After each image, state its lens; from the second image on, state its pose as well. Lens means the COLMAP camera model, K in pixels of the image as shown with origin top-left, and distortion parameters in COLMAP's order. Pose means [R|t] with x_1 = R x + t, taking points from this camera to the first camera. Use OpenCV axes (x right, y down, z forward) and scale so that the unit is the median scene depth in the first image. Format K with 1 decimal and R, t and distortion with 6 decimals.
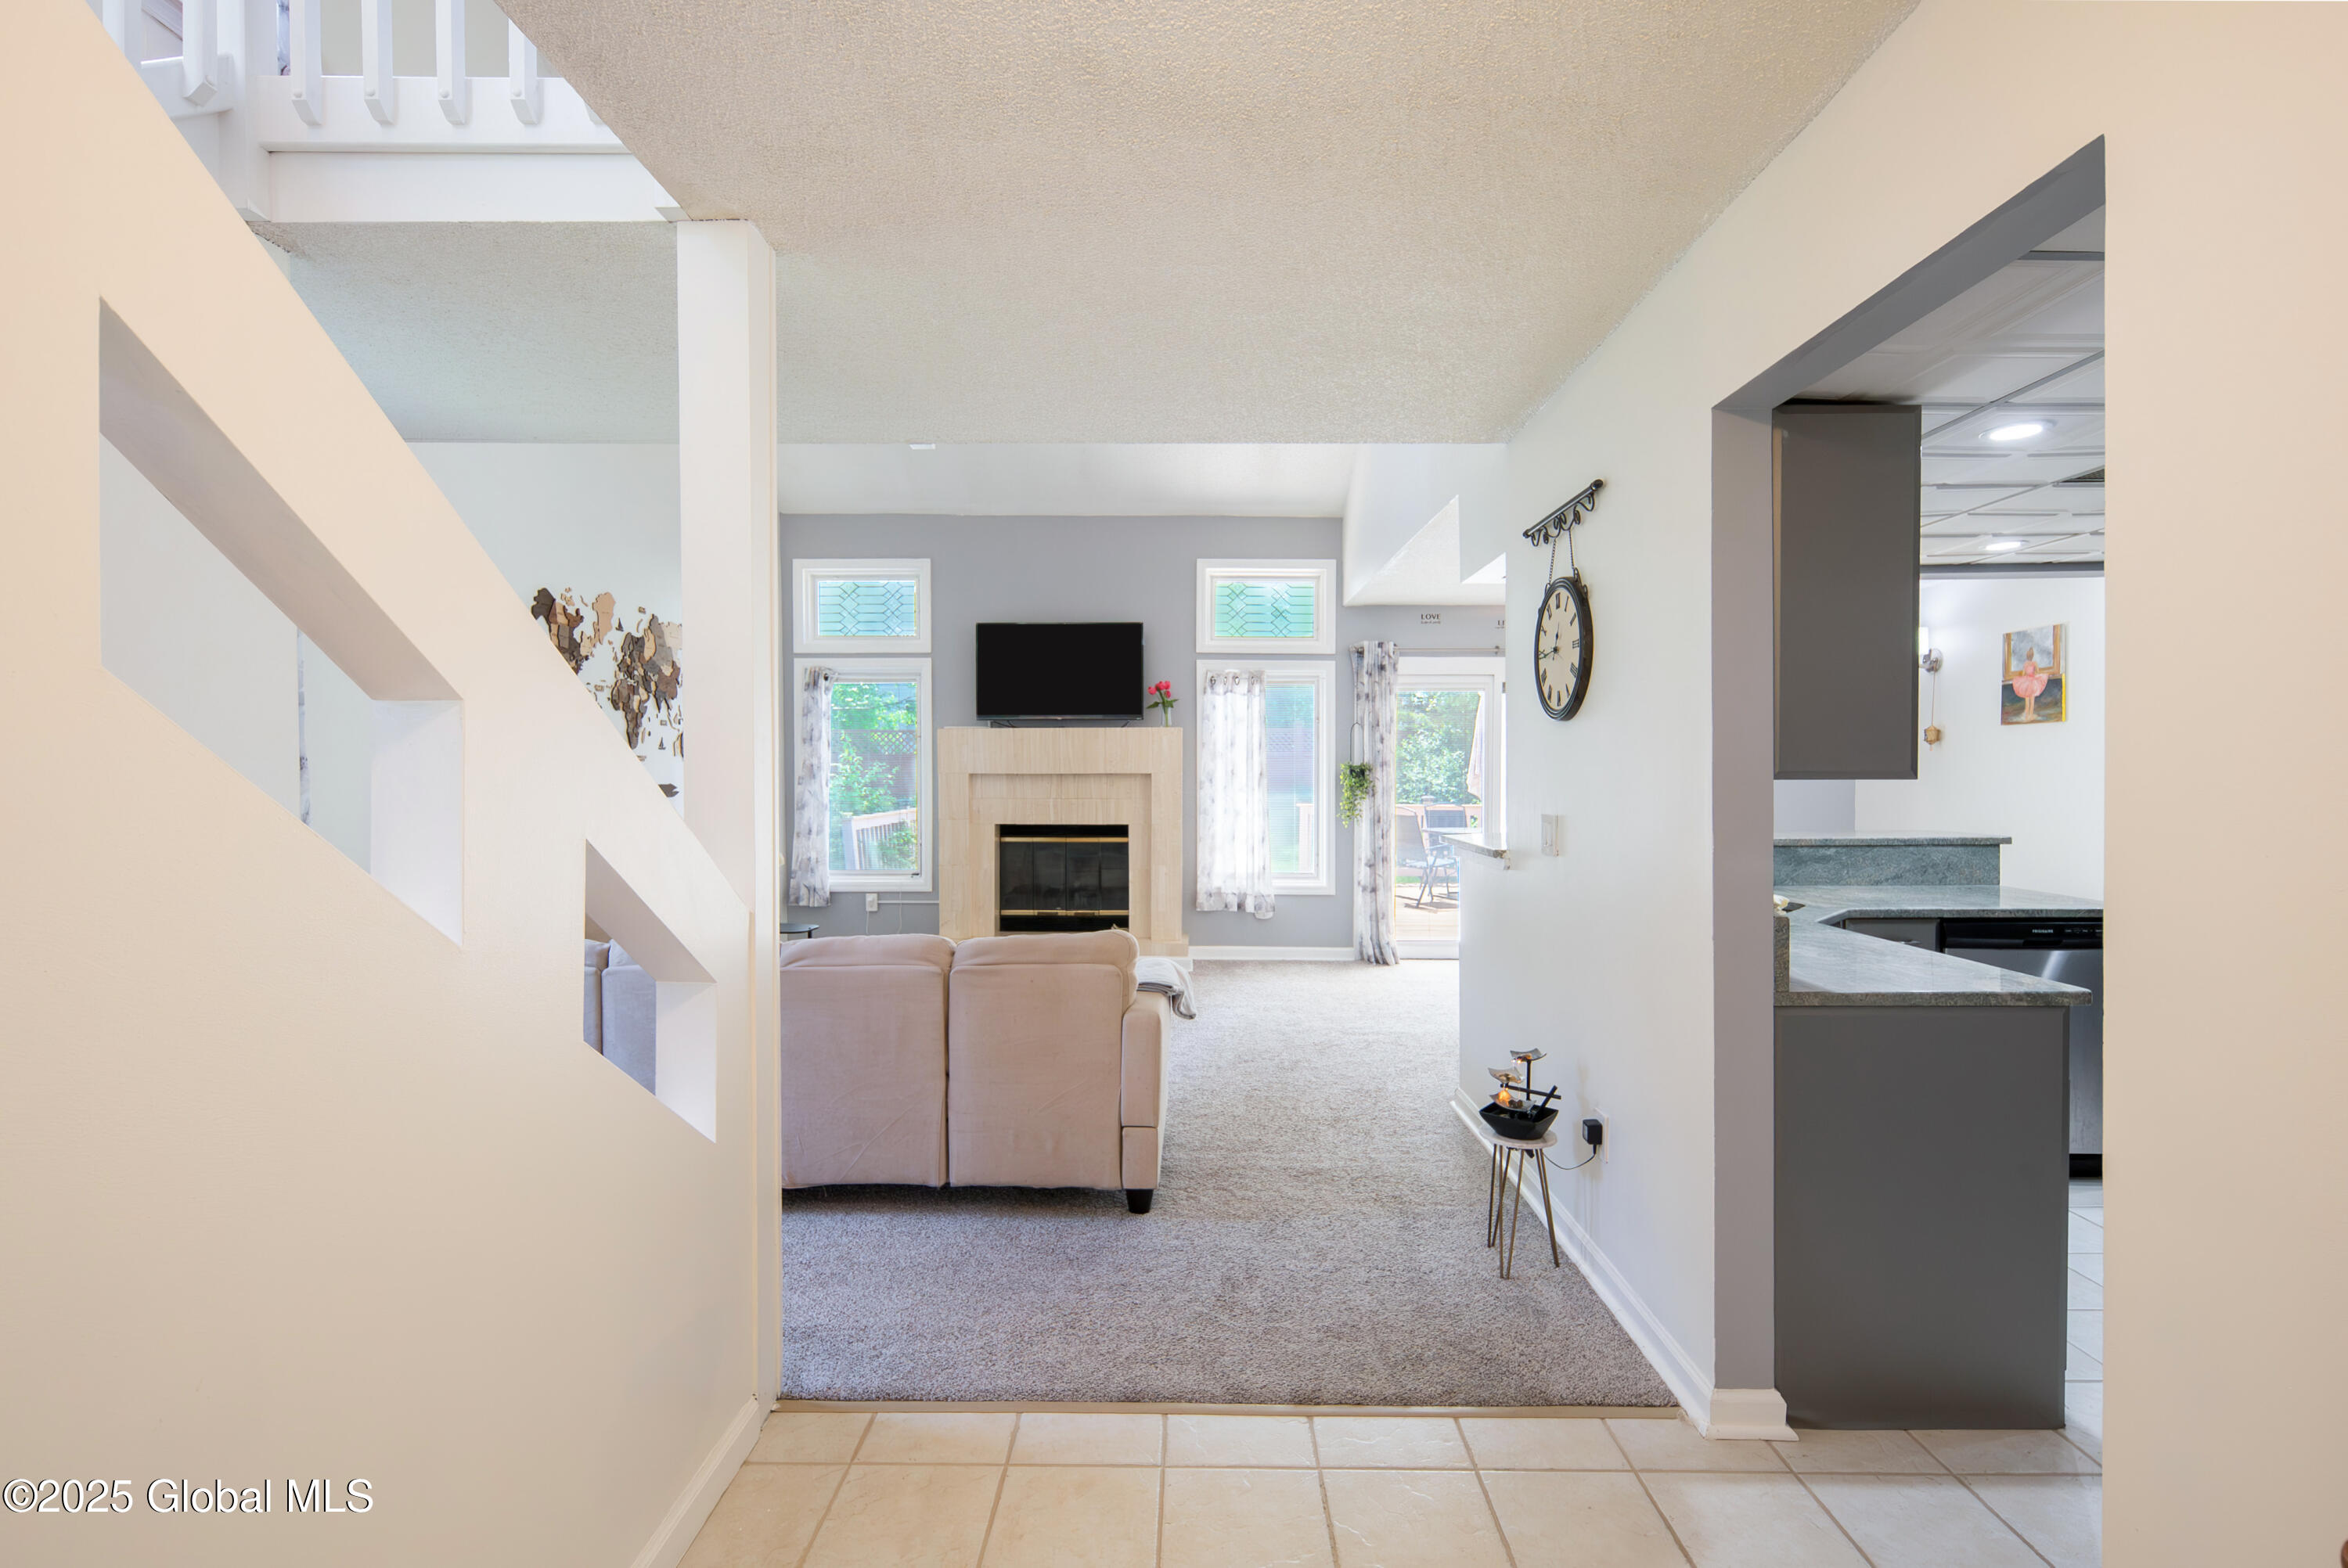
lens RADIAL K [[1036.2, 0, 1178.2], [0, 1036.2, 782.6], [0, 0, 1]] dist [0.006616, -0.003959]
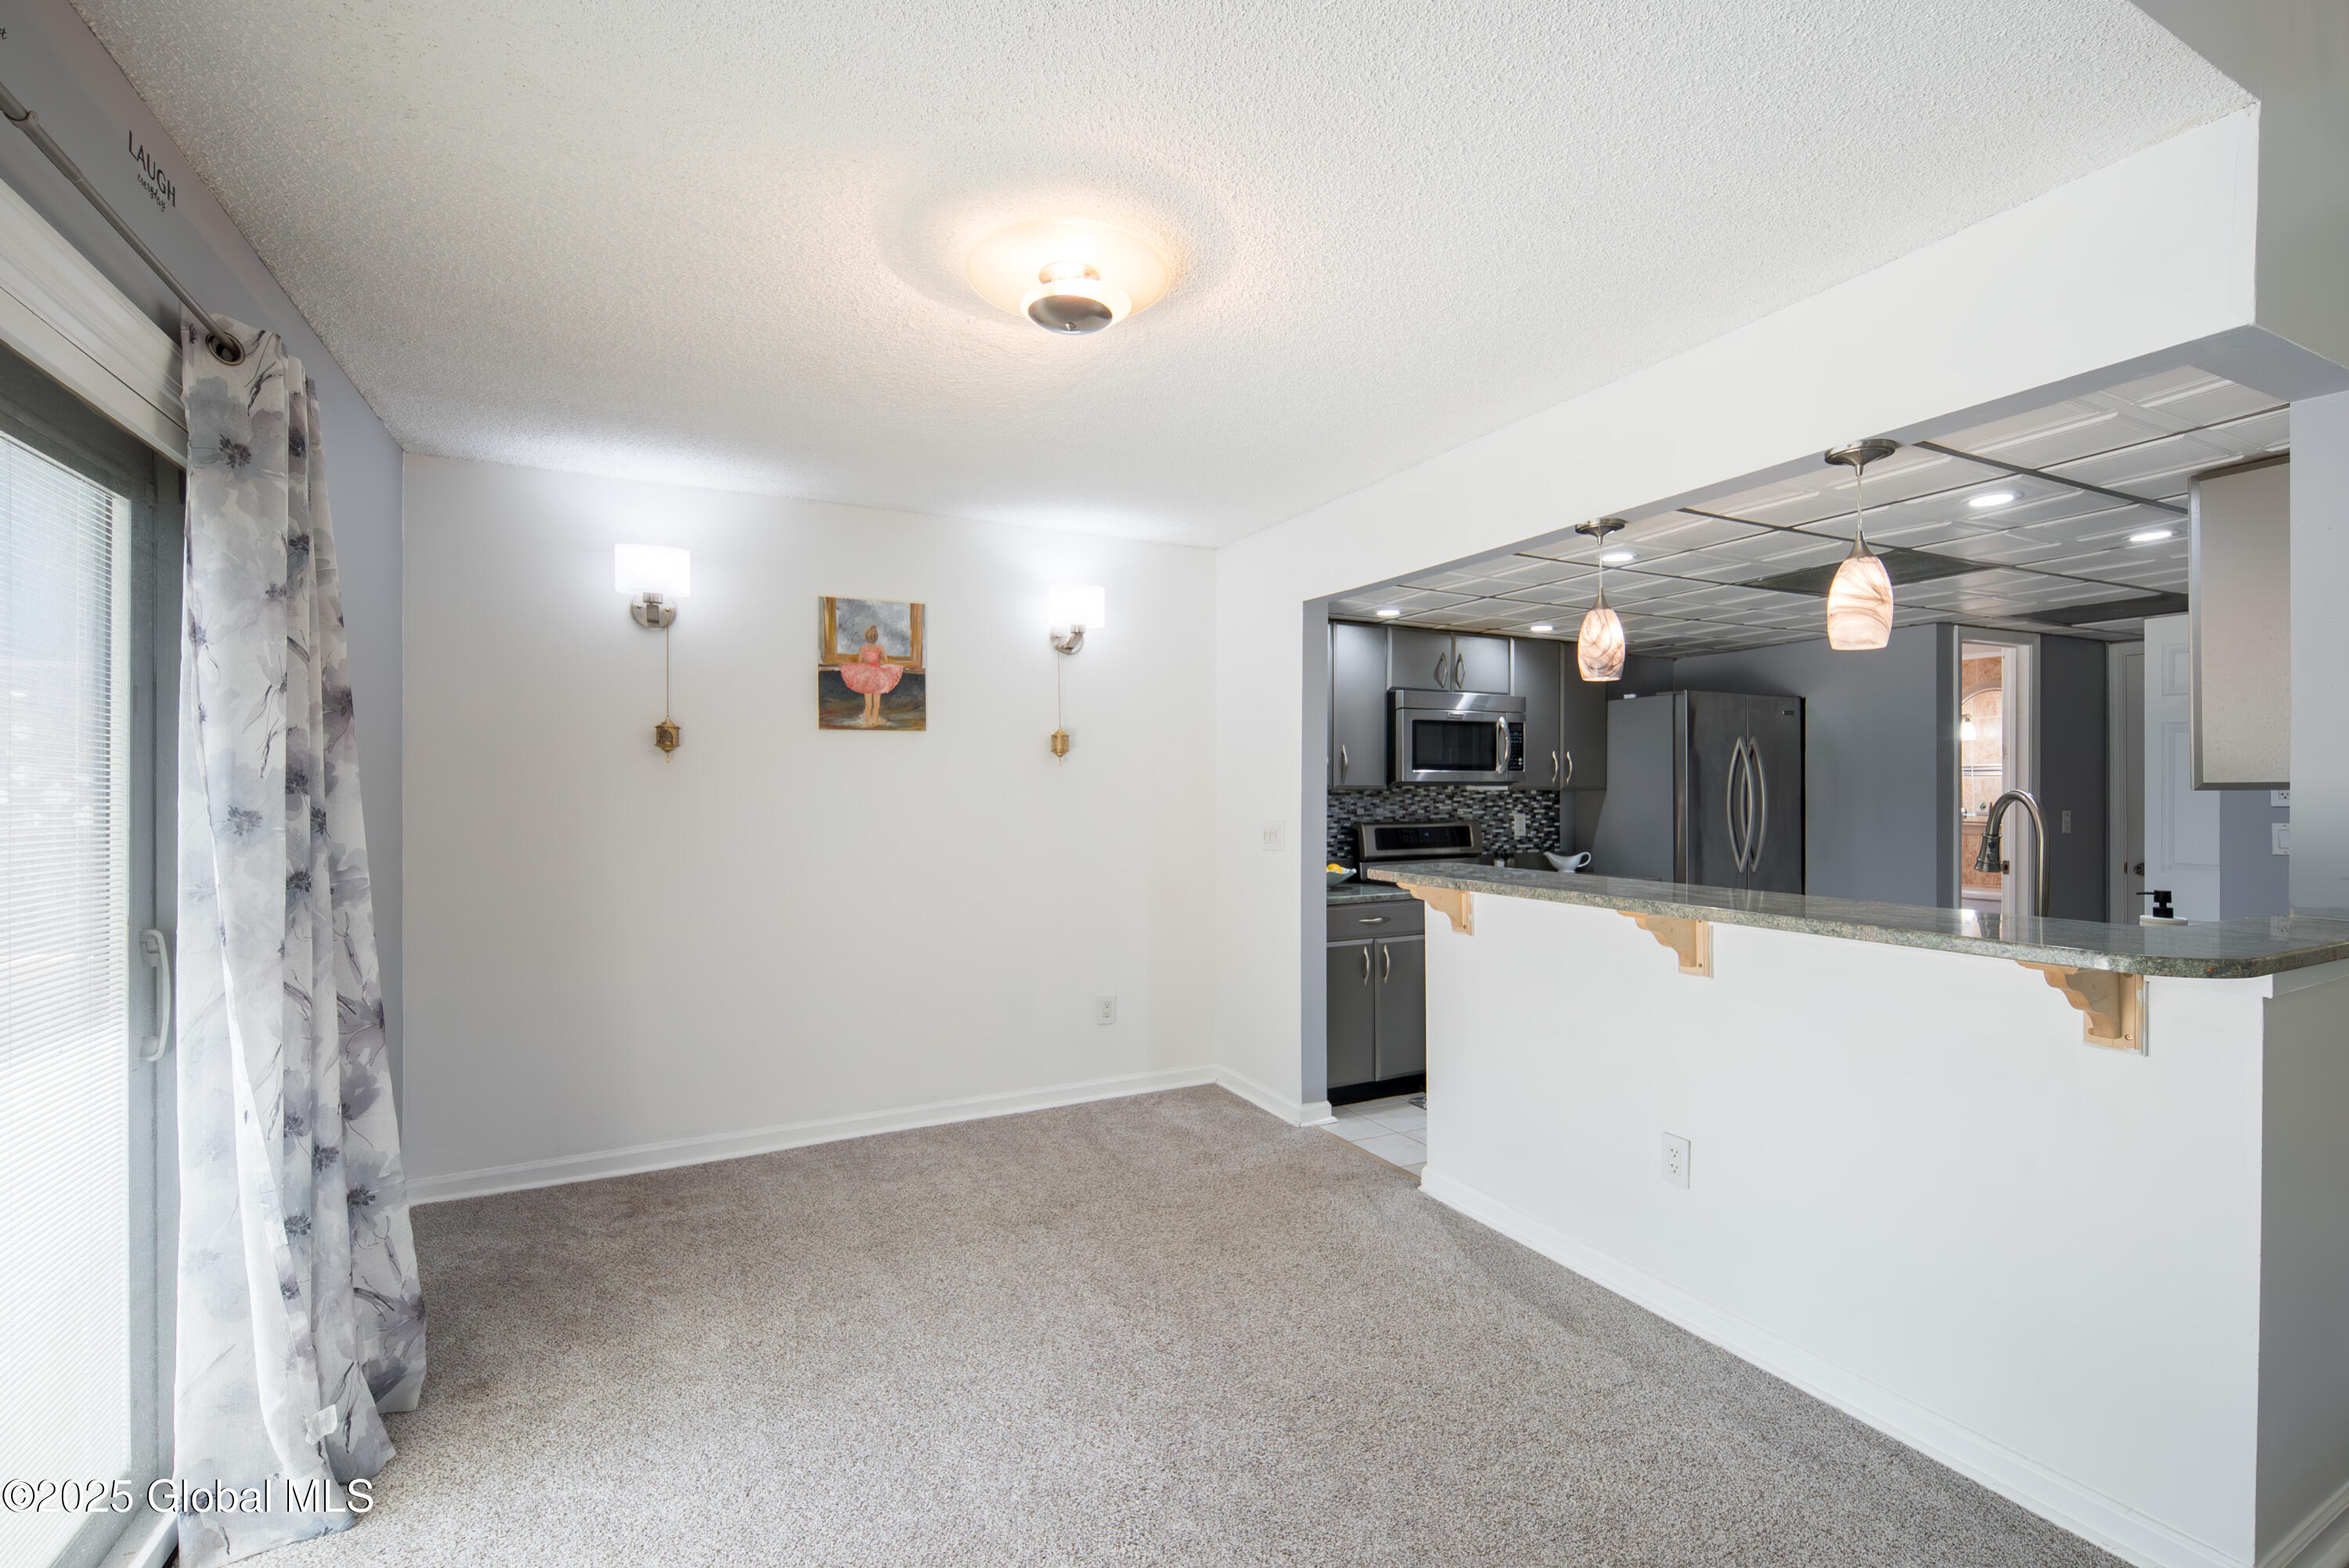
lens RADIAL K [[1036.7, 0, 1175.5], [0, 1036.7, 793.5], [0, 0, 1]] dist [0.006616, -0.003959]
pose [[-0.457459, 0.004062, 0.889222, 0.063220], [0.018560, 0.999815, 0.004981, -0.009759], [-0.889037, 0.018782, -0.457450, 0.917592]]
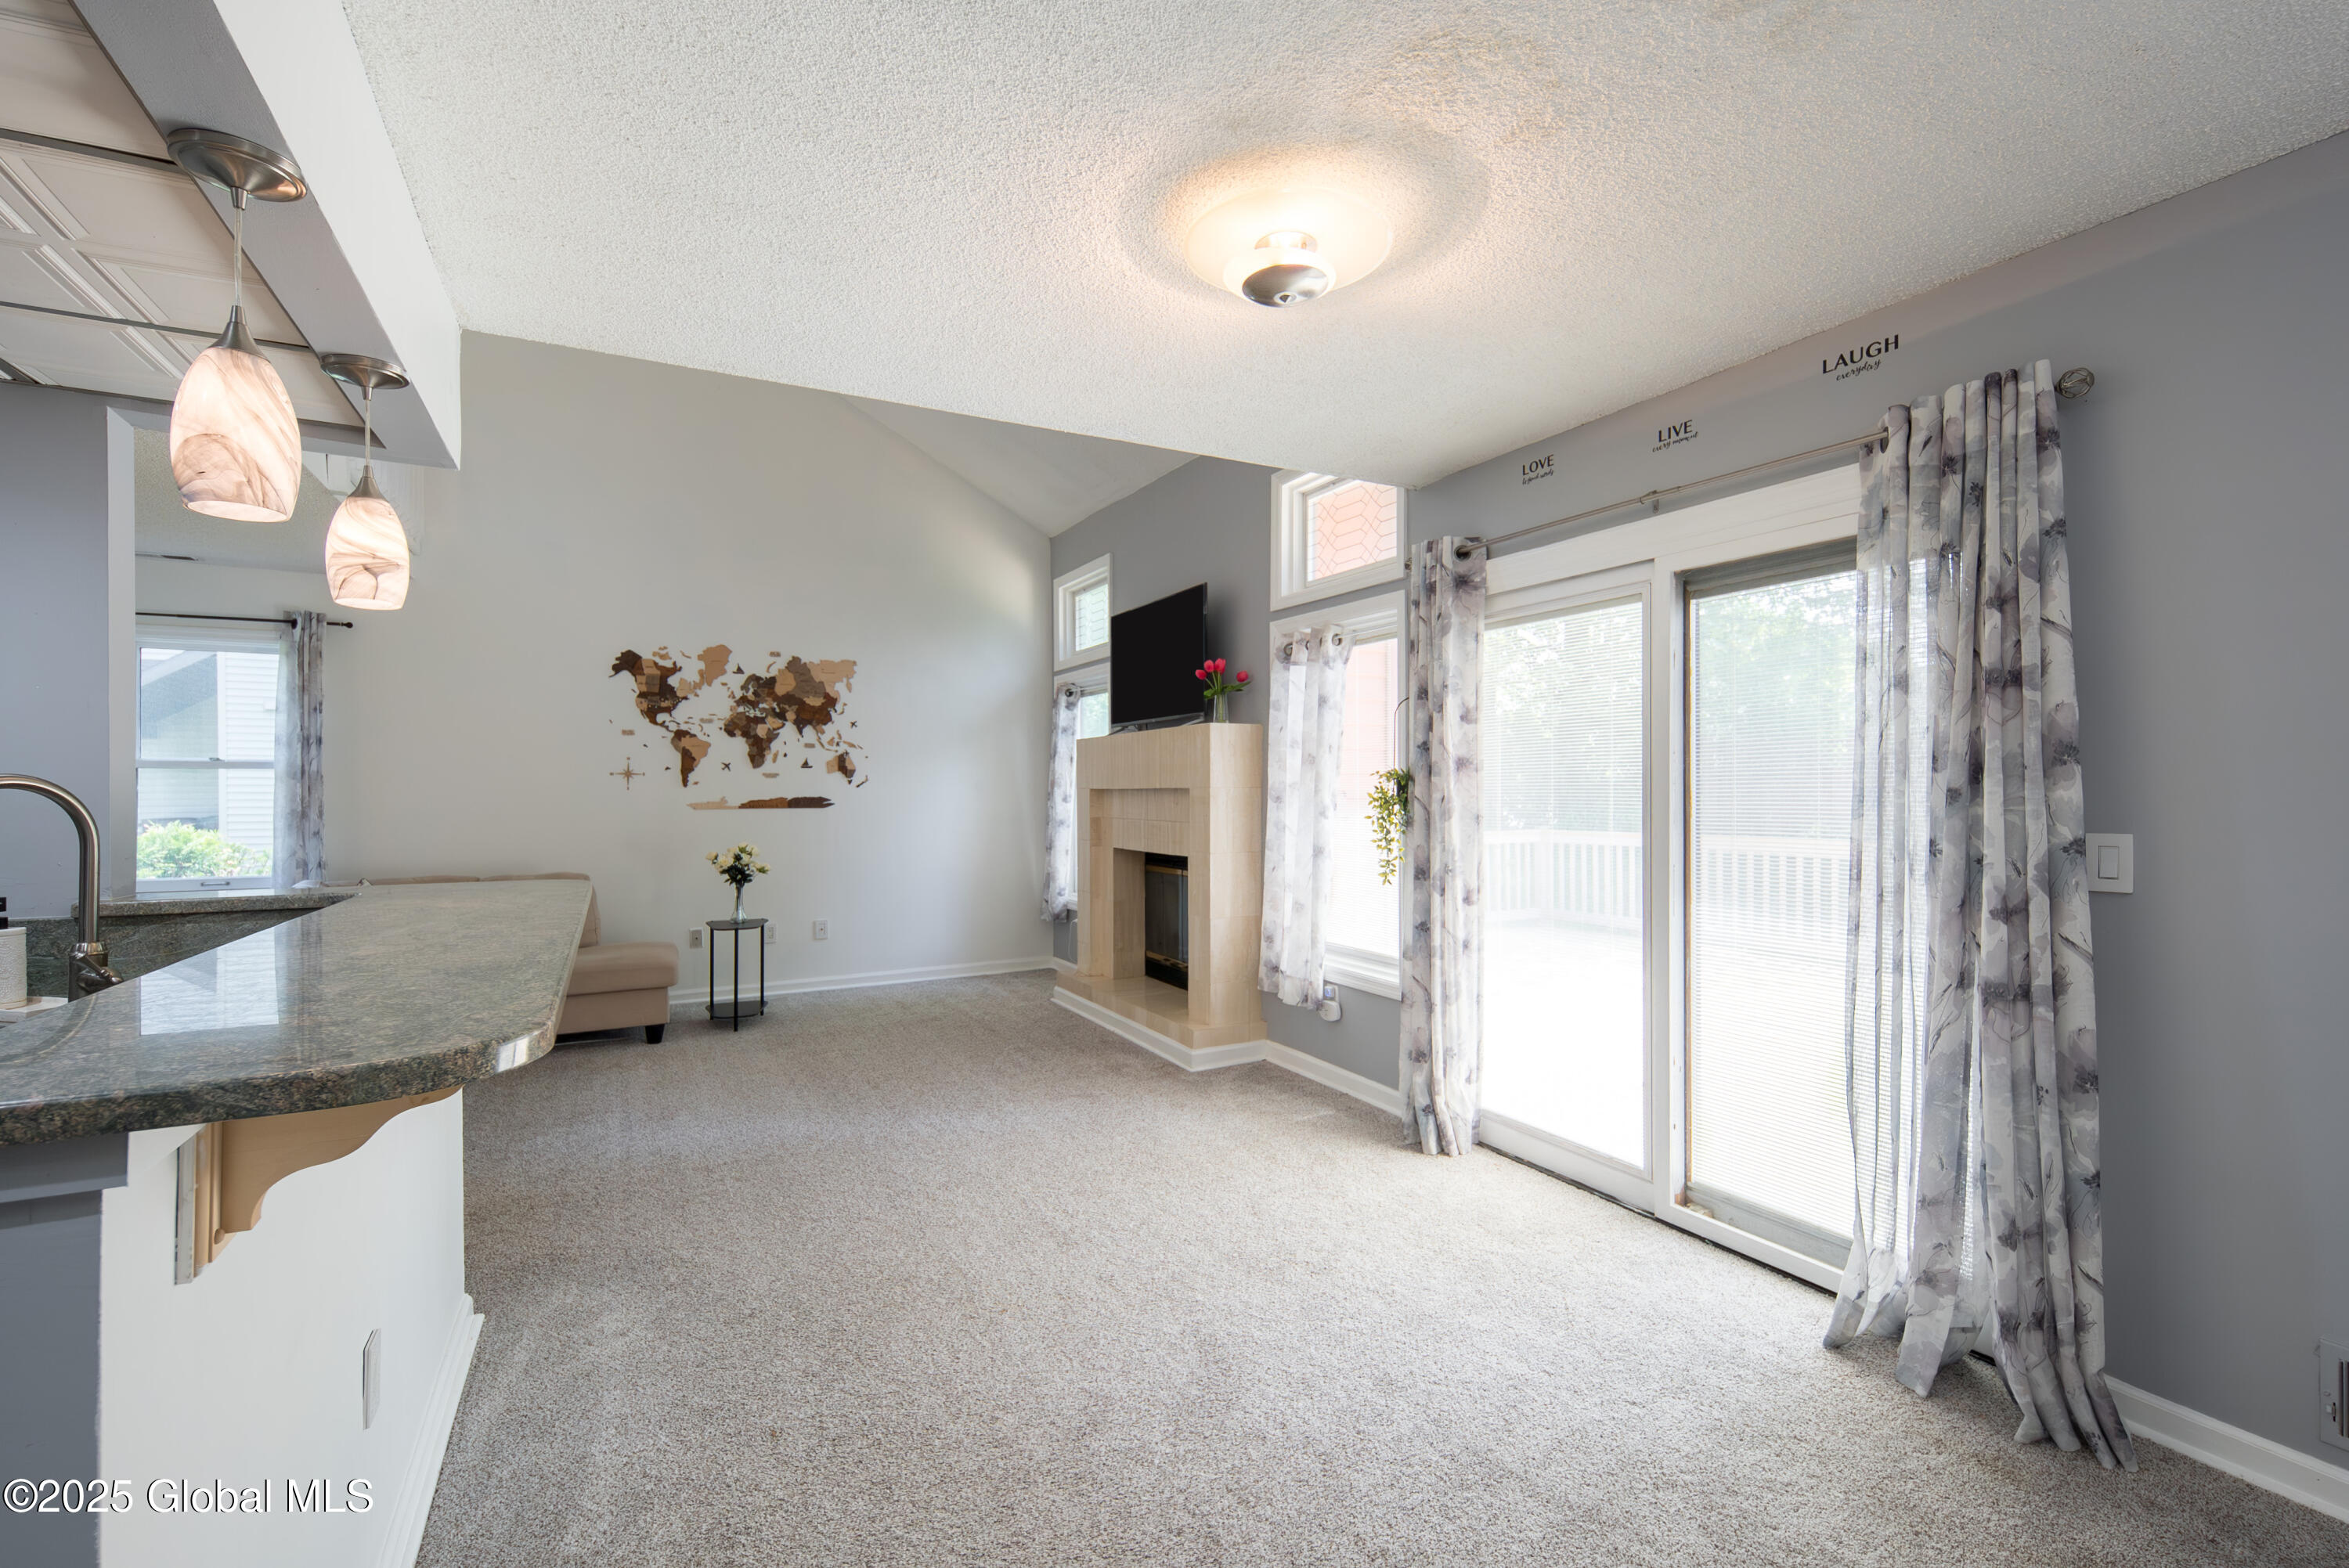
lens RADIAL K [[1036.7, 0, 1180.9], [0, 1036.7, 781.7], [0, 0, 1]] dist [0.006616, -0.003959]
pose [[0.488005, -0.007932, -0.872805, 0.601444], [-0.011396, 0.999816, -0.015458, -0.001656], [0.872766, 0.017490, 0.487825, 0.629293]]
